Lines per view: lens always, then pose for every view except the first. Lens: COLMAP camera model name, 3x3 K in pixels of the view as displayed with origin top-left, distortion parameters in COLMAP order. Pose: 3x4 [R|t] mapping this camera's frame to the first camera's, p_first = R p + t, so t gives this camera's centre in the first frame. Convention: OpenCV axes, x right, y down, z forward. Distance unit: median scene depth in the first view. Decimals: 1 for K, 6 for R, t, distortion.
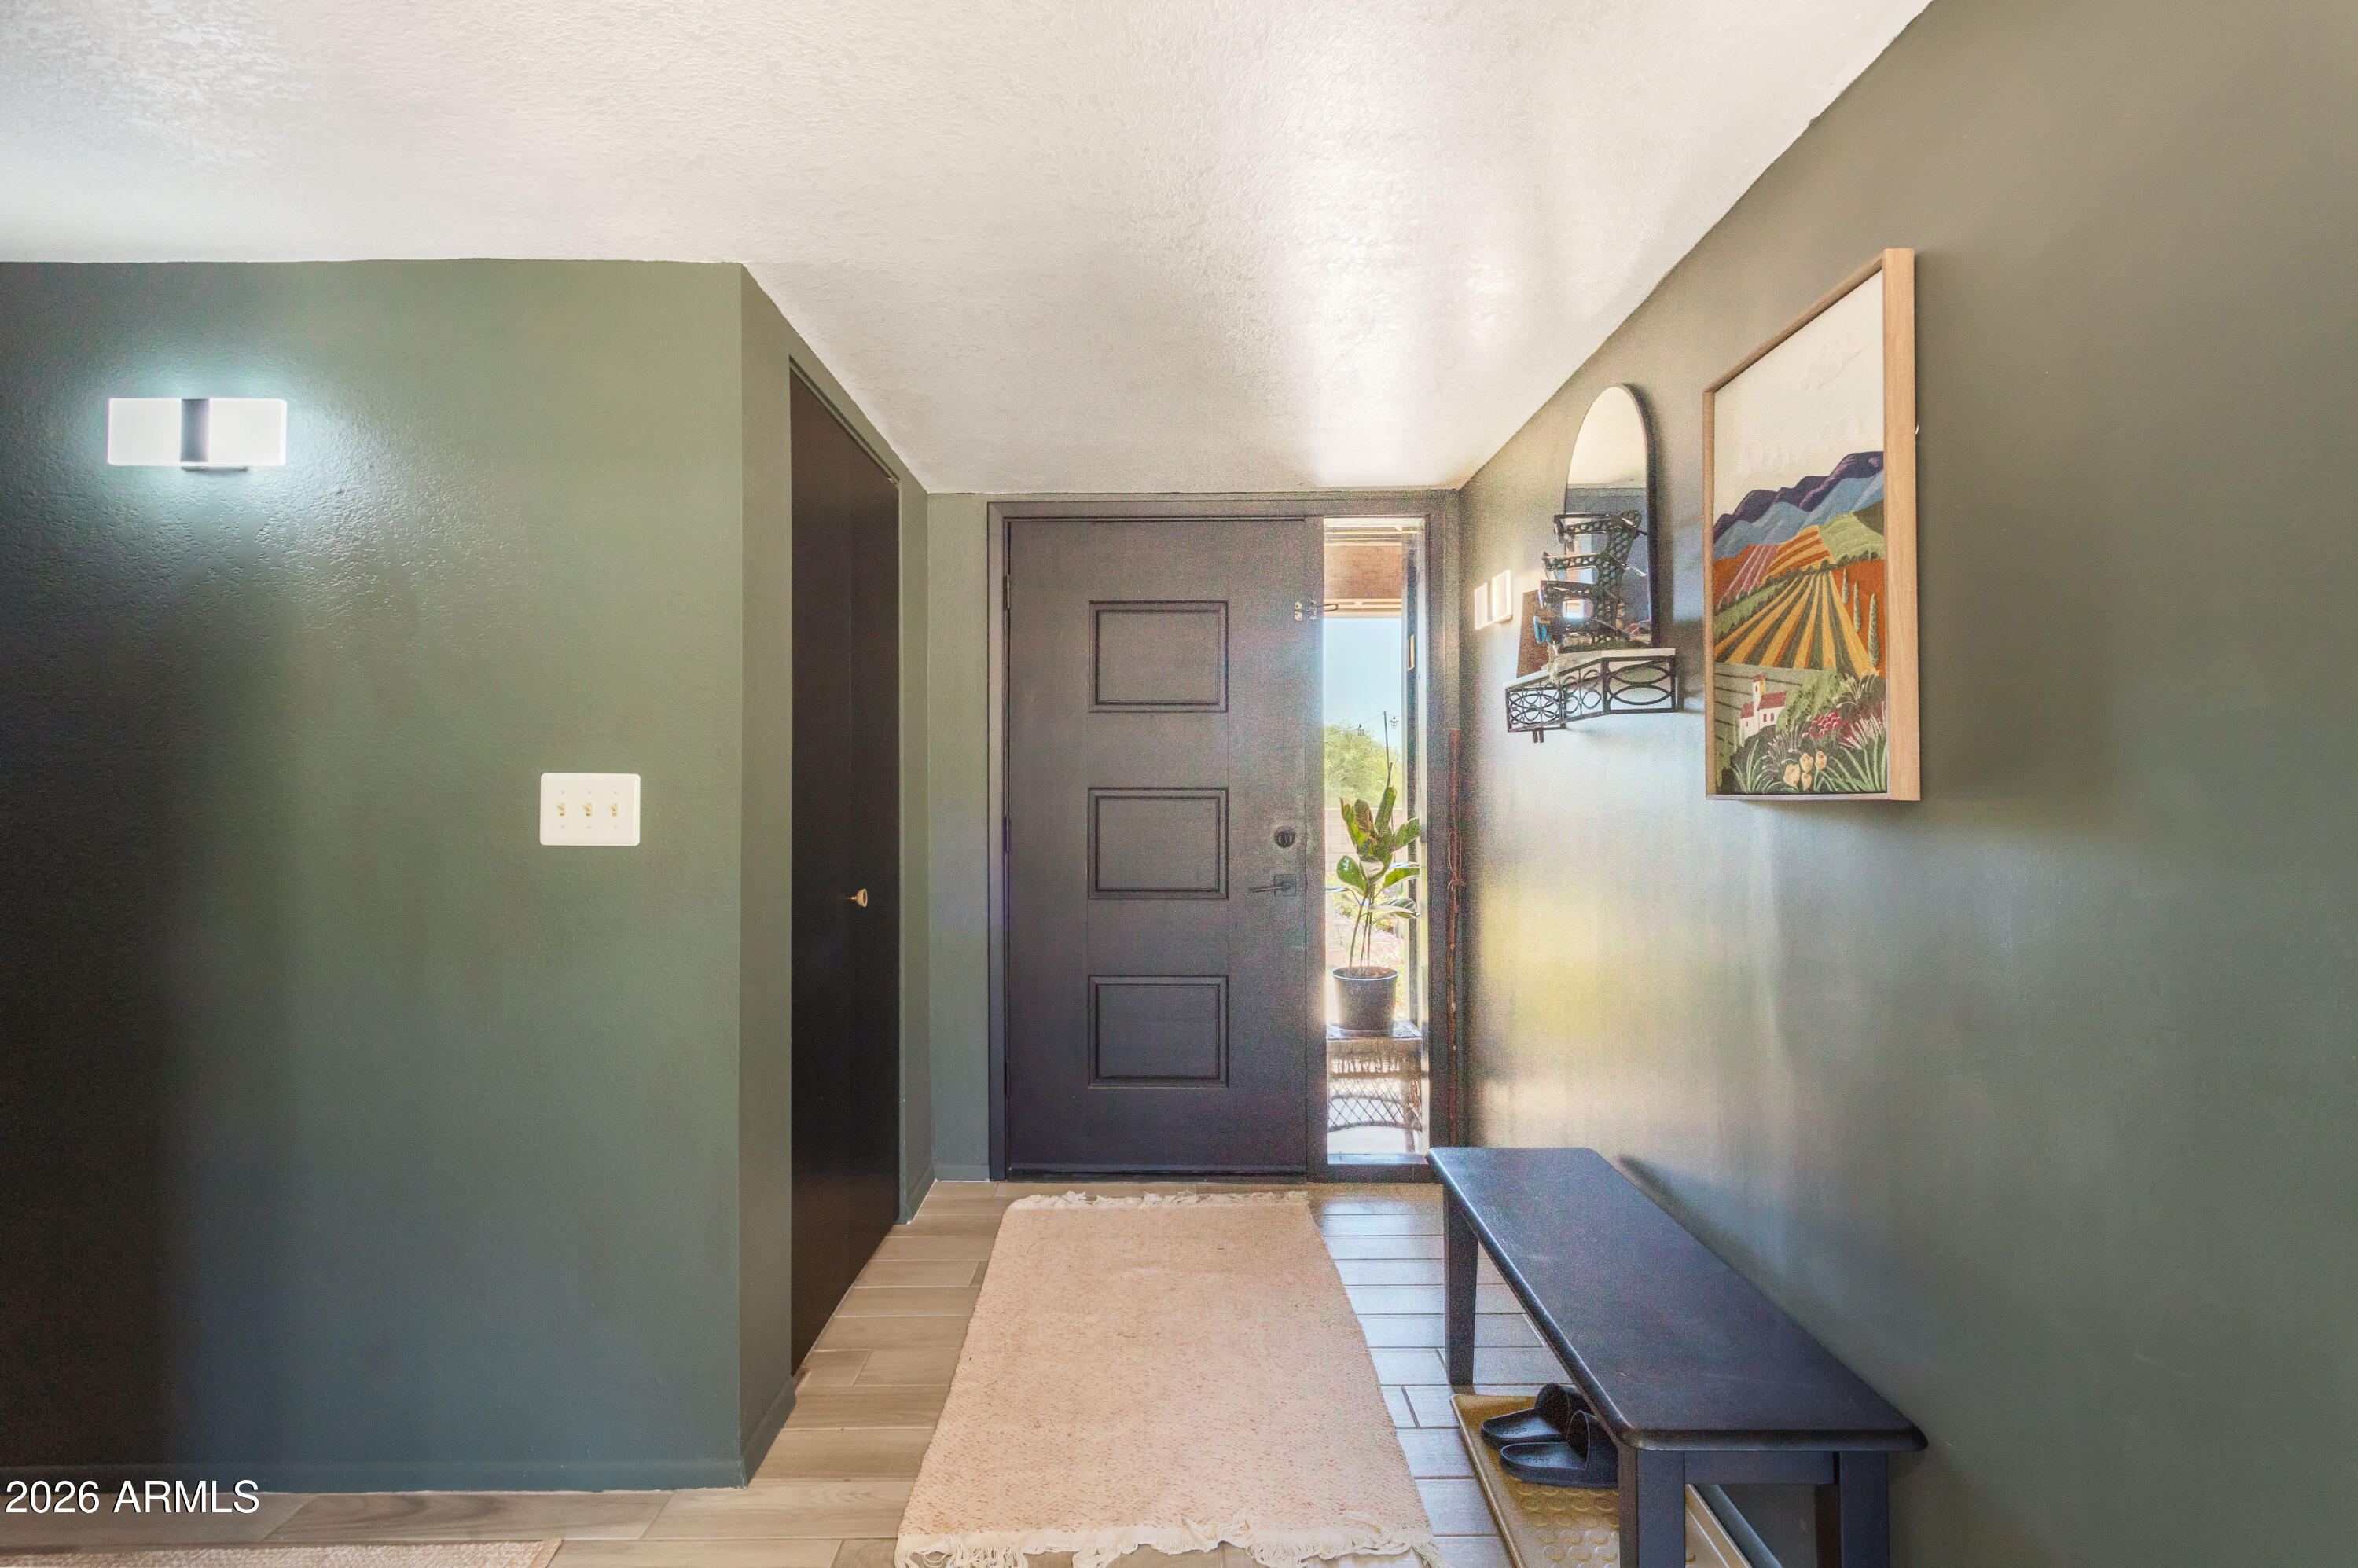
lens RADIAL K [[1142.8, 0, 1179.0], [0, 1142.8, 784.0], [0, 0, 1]] dist [0.005808, 0.001669]
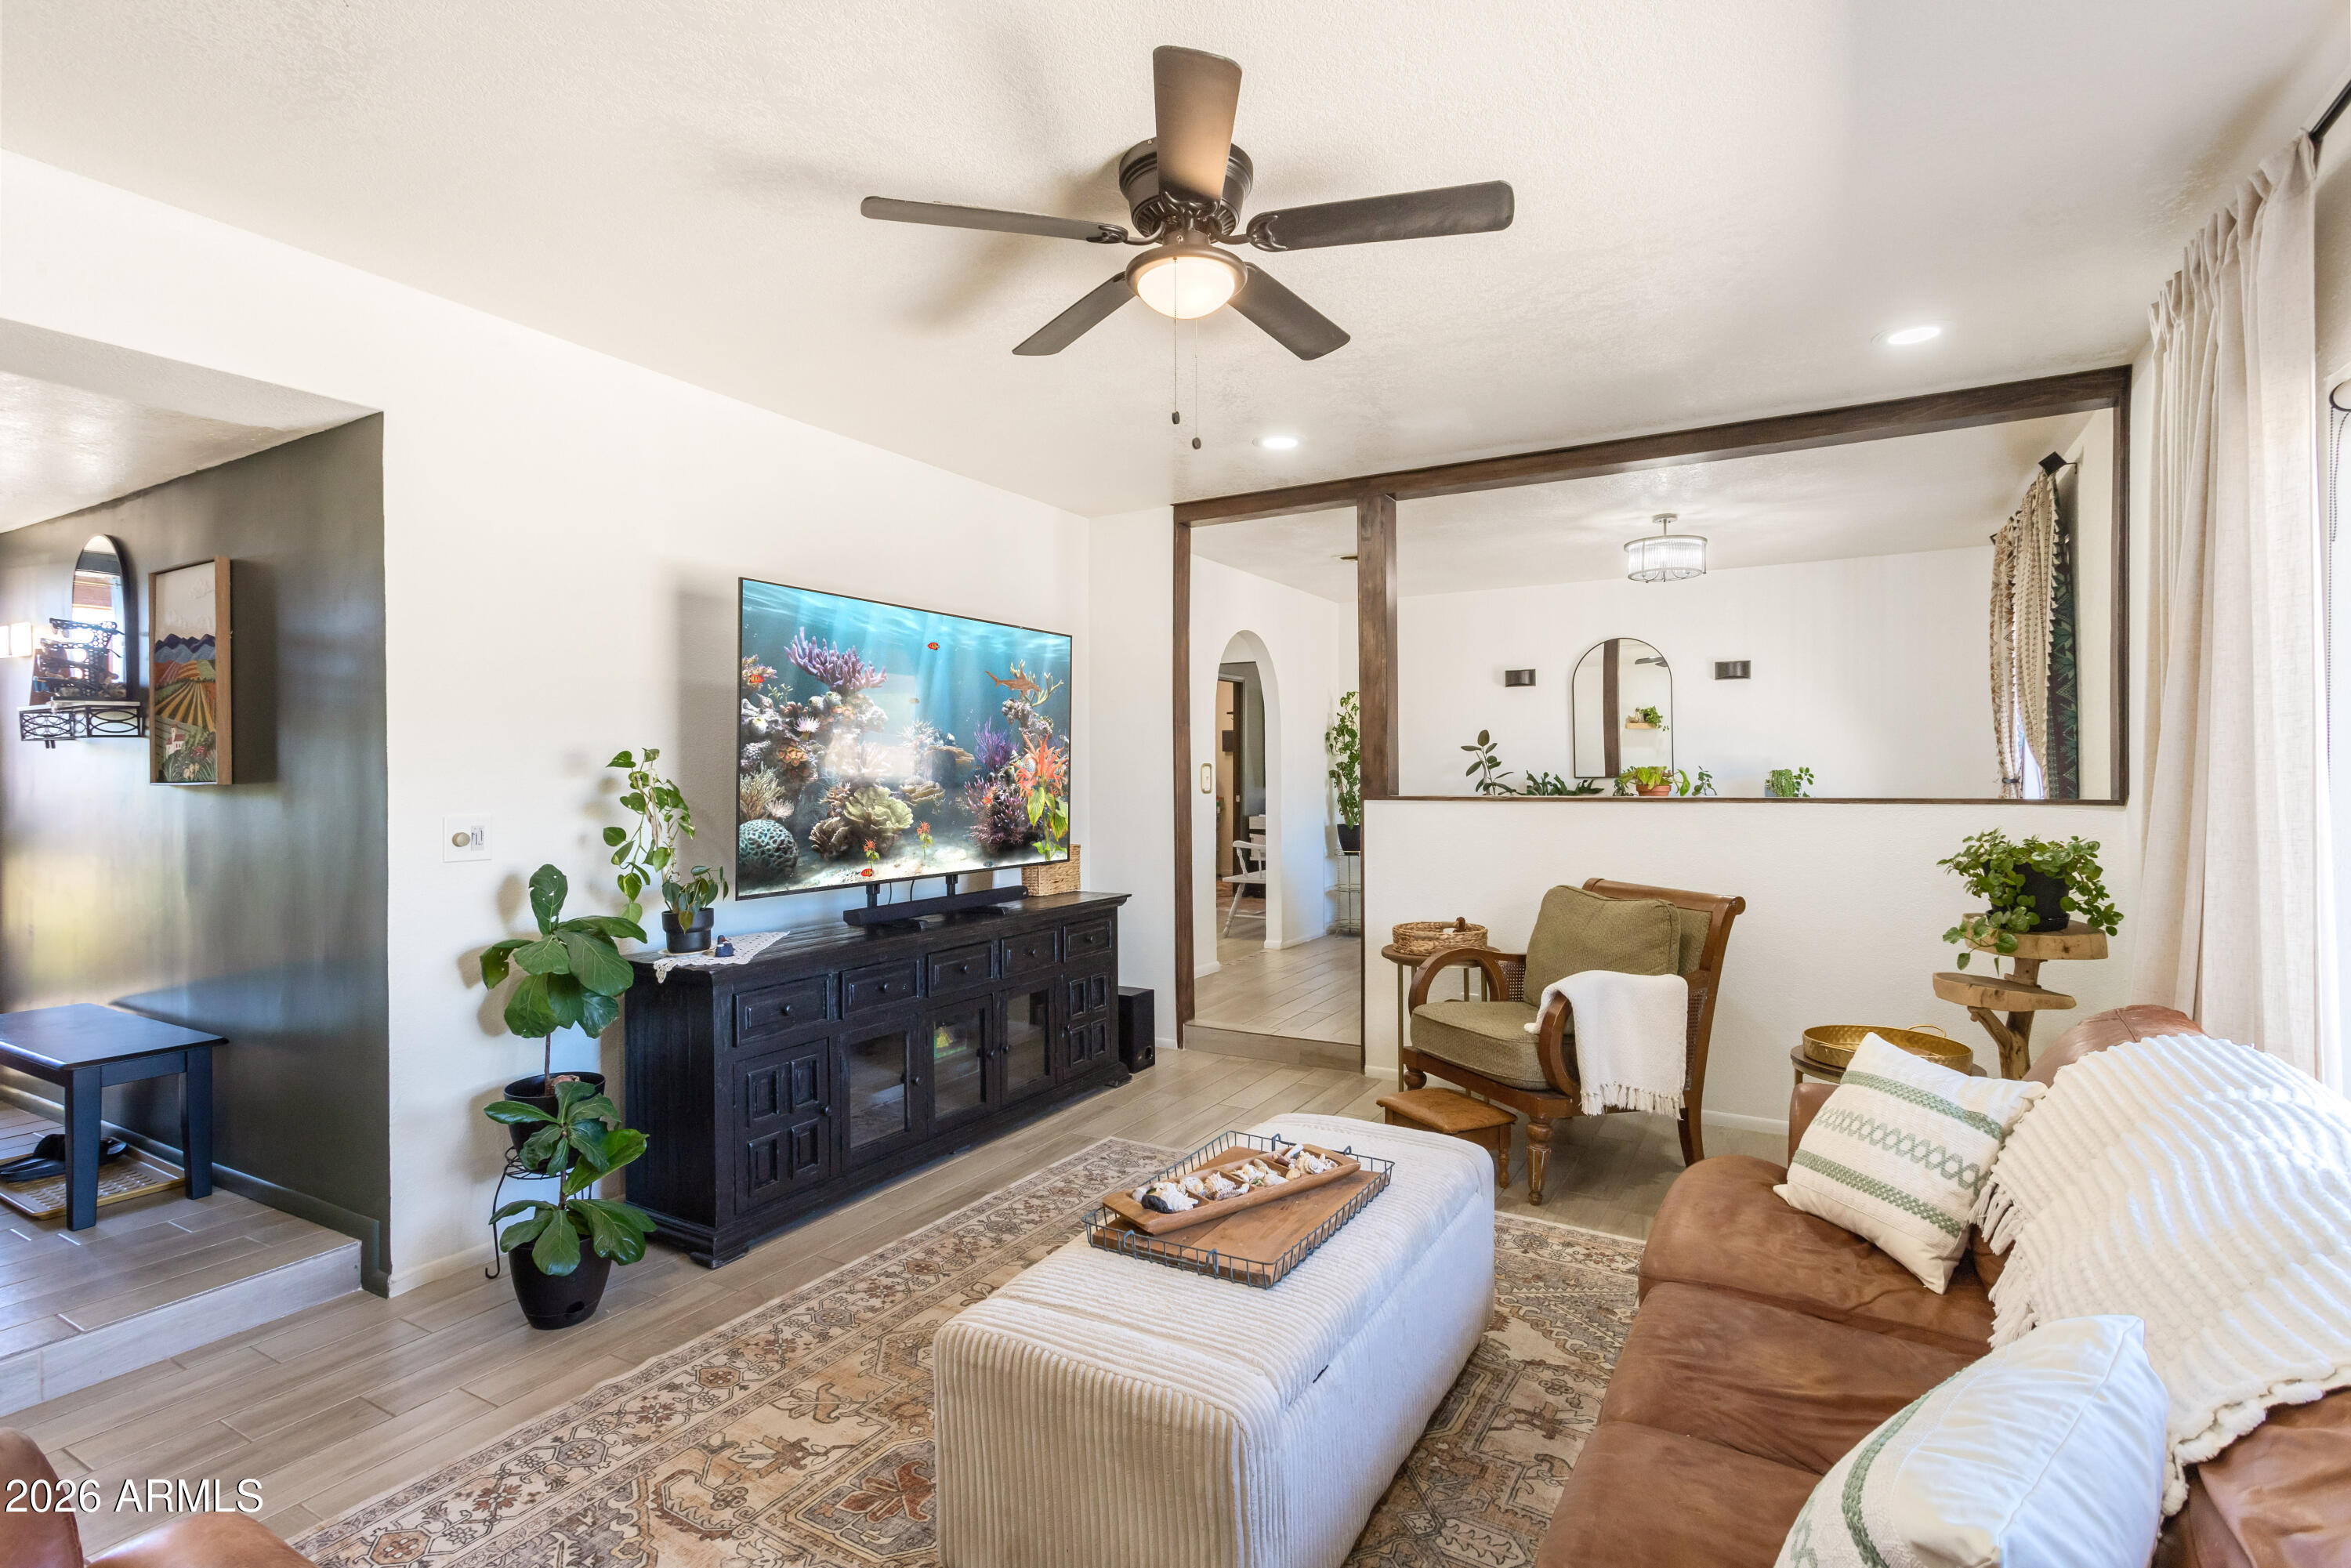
lens RADIAL K [[1139.4, 0, 1175.5], [0, 1139.4, 784.0], [0, 0, 1]] dist [0.005808, 0.001669]
pose [[0.514683, -0.004959, 0.857366, -0.339835], [-0.003647, 0.999962, 0.007974, -0.010927], [-0.857373, -0.007231, 0.514646, -1.631608]]
